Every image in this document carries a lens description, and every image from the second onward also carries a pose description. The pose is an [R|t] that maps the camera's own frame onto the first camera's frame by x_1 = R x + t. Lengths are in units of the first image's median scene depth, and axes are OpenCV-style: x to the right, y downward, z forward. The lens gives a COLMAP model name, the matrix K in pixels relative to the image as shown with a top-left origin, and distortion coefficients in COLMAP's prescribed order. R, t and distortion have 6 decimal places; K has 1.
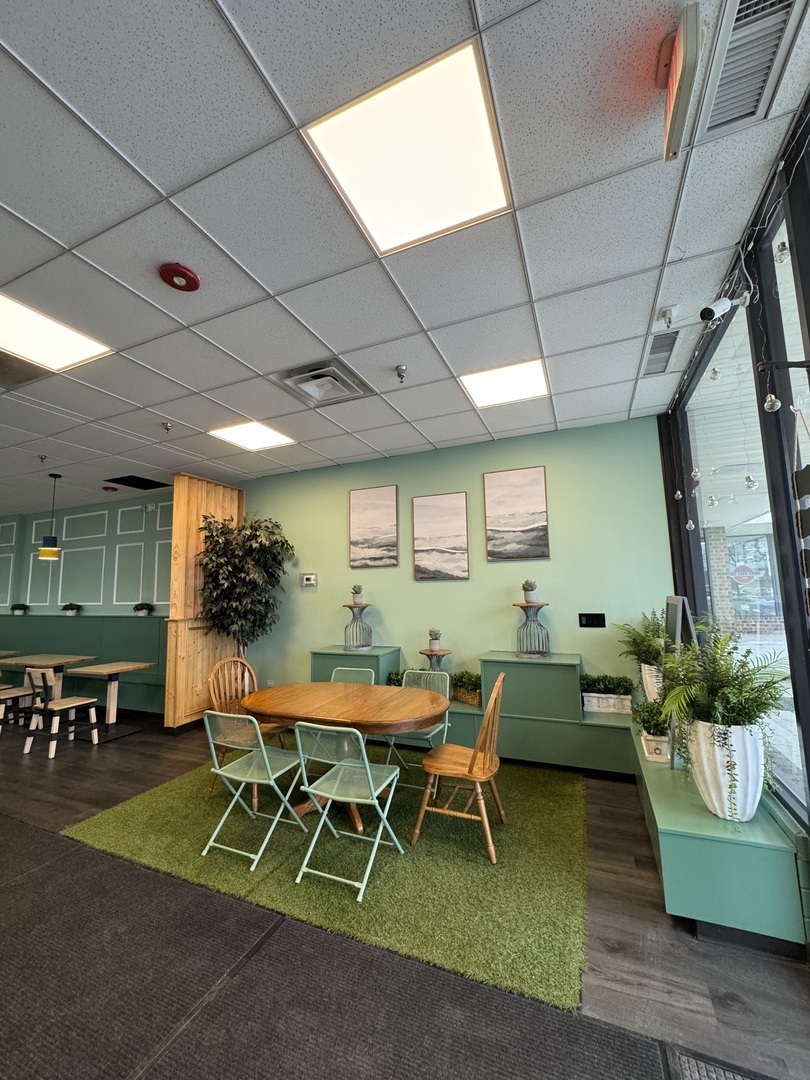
lens RADIAL K [[429.7, 0, 405.0], [0, 429.7, 540.0], [0, 0, 1]] dist [-0.000226, -0.000247]
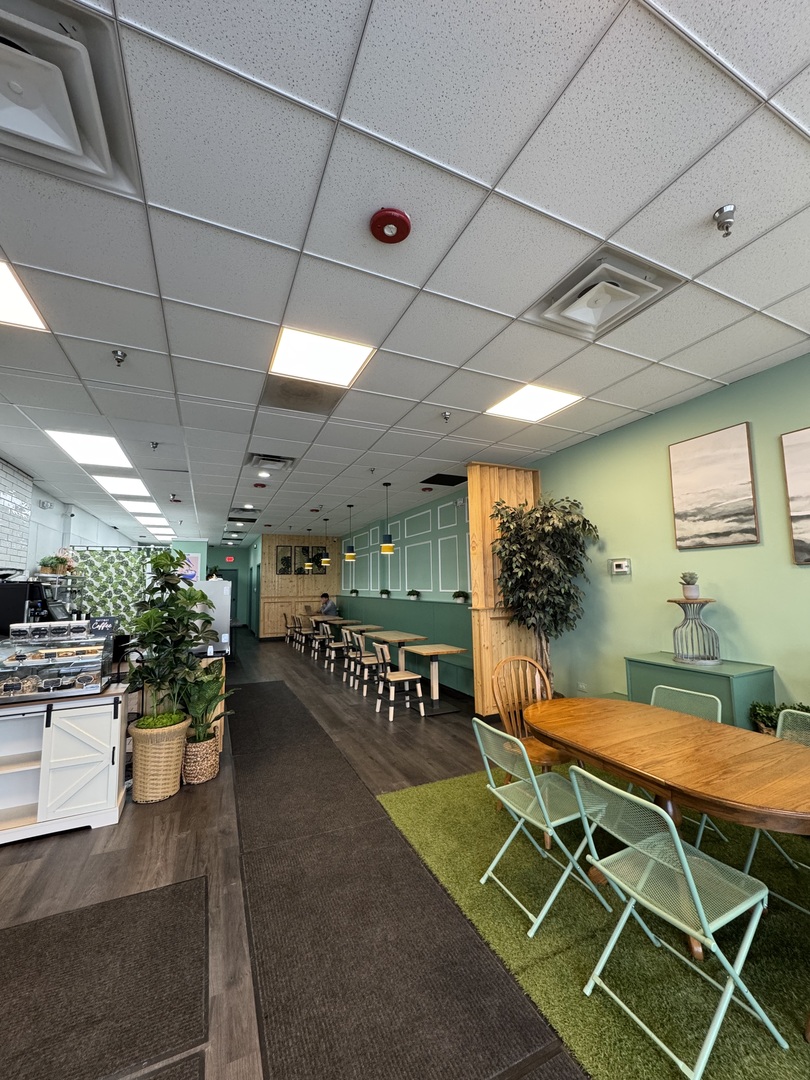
lens RADIAL K [[429.7, 0, 405.0], [0, 429.7, 540.0], [0, 0, 1]] dist [-0.000226, -0.000247]
pose [[0.741514, -0.059320, -0.668310, 0.021394], [0.077426, 0.996995, -0.002588, 0.015215], [0.666455, -0.049826, 0.743879, 0.149383]]
